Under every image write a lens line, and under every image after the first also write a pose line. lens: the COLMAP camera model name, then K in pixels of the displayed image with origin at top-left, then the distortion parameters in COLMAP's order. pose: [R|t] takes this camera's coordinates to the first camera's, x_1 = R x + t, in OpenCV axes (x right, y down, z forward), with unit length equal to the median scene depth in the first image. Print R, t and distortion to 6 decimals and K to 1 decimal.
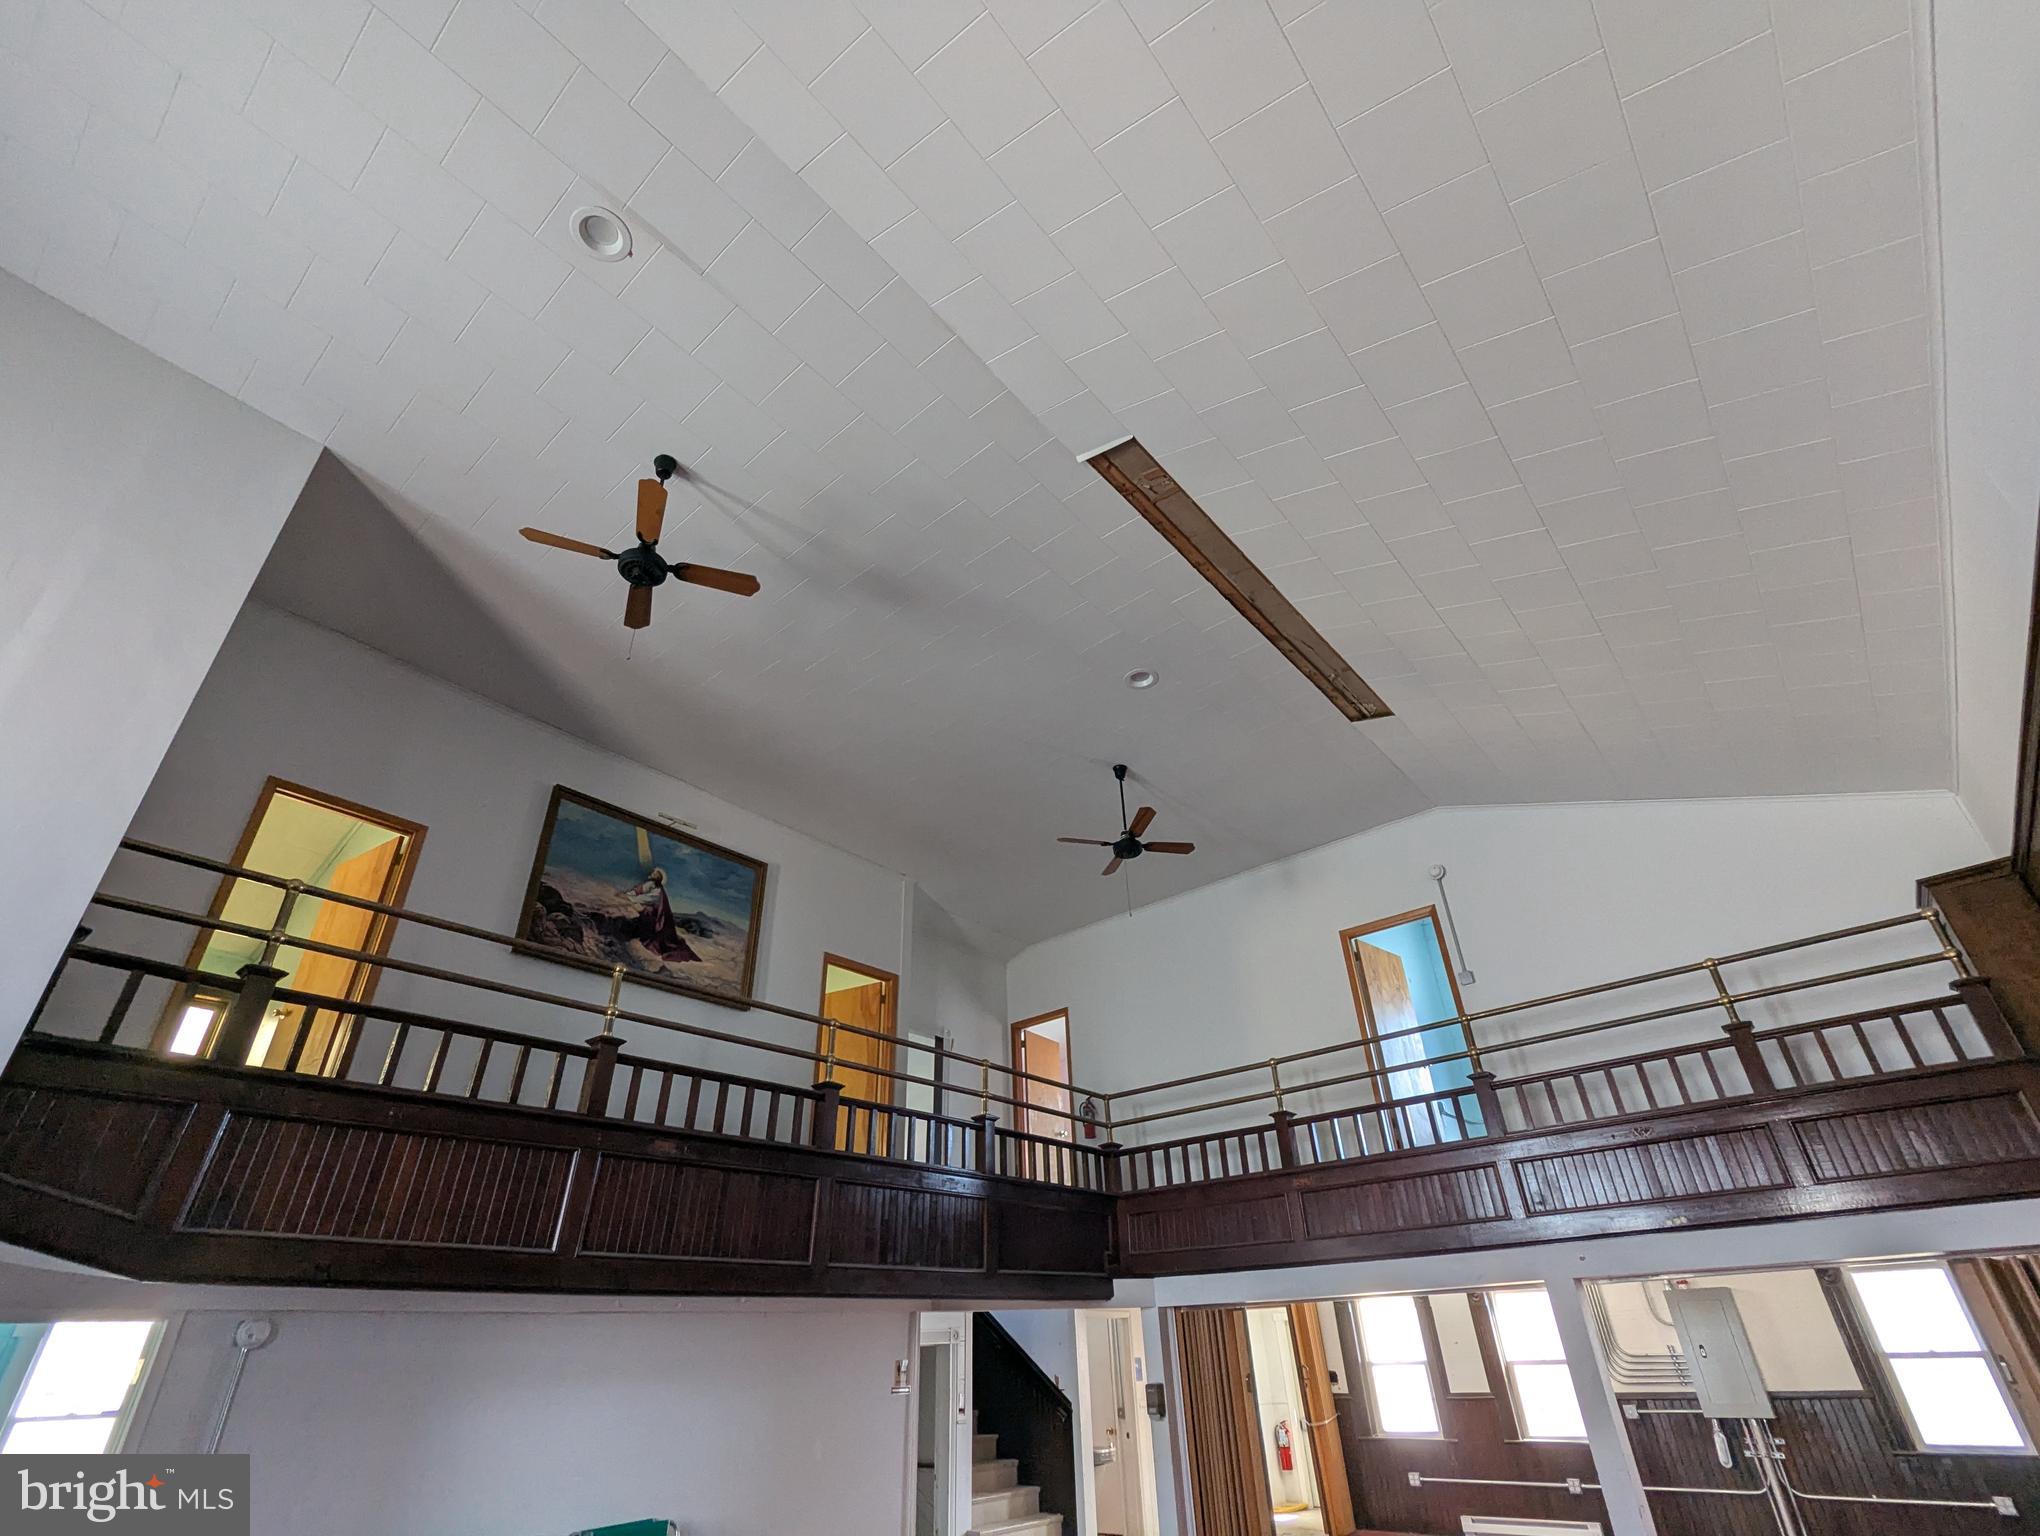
lens RADIAL K [[960.8, 0, 1007.5], [0, 960.8, 768.0], [0, 0, 1]] dist [-0.000921, -0.000803]
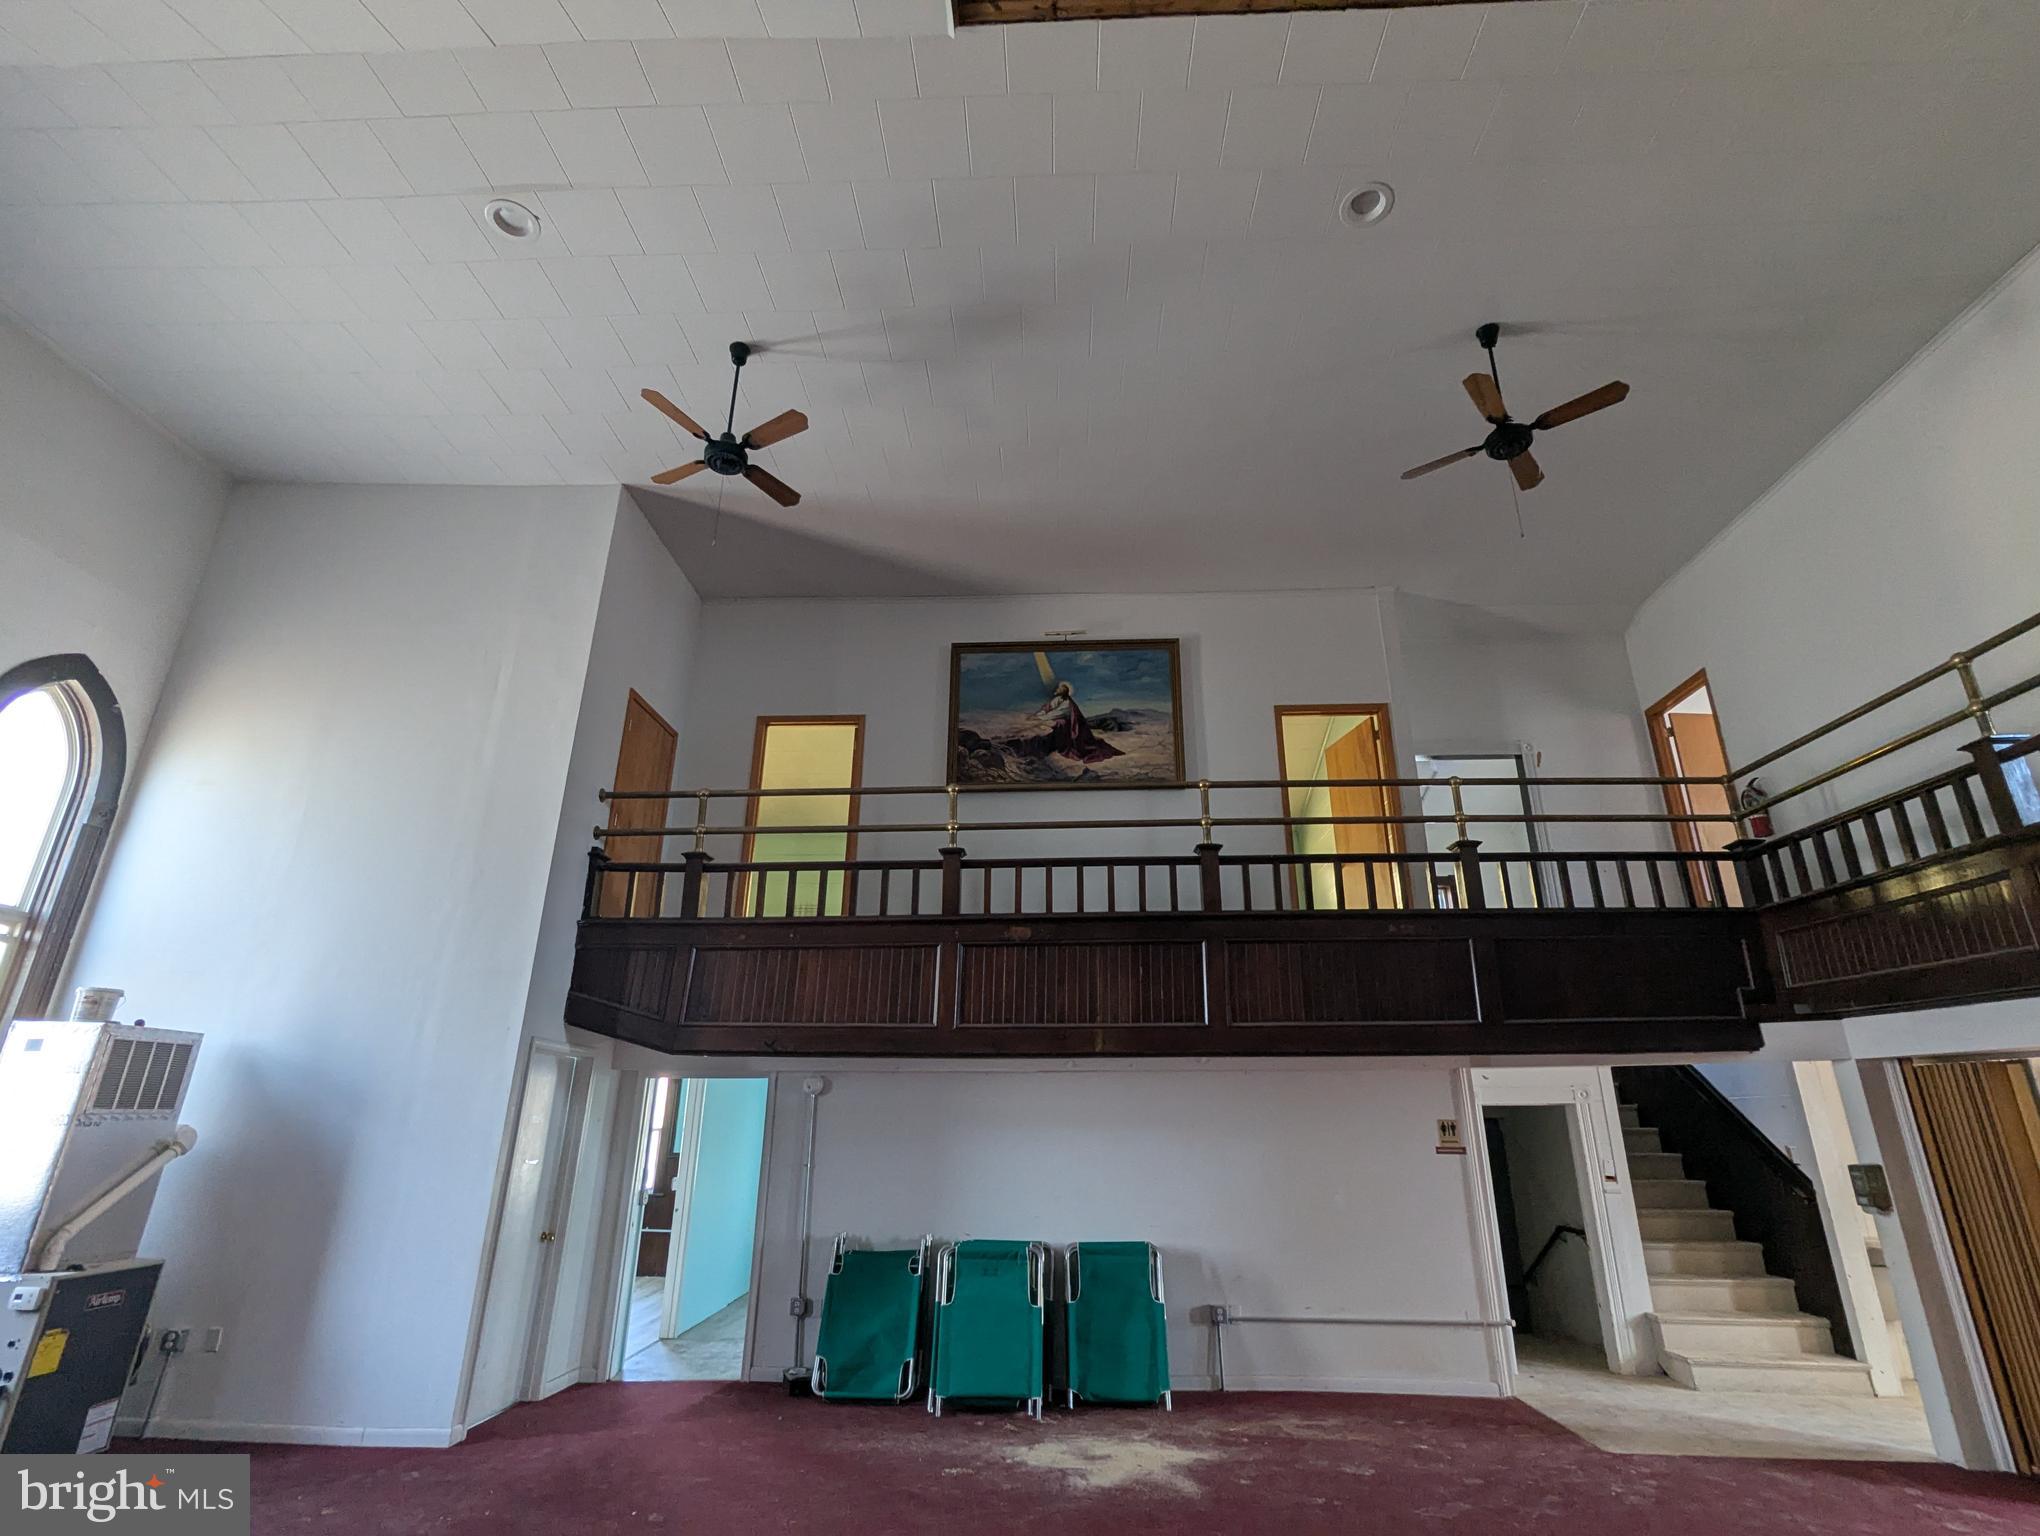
lens RADIAL K [[960.8, 0, 1007.5], [0, 960.8, 768.0], [0, 0, 1]] dist [-0.000921, -0.000803]
pose [[0.615582, -0.240904, -0.750349, 0.363293], [0.392643, 0.919295, 0.026977, 0.139752], [0.683294, -0.311226, 0.660491, 0.244668]]
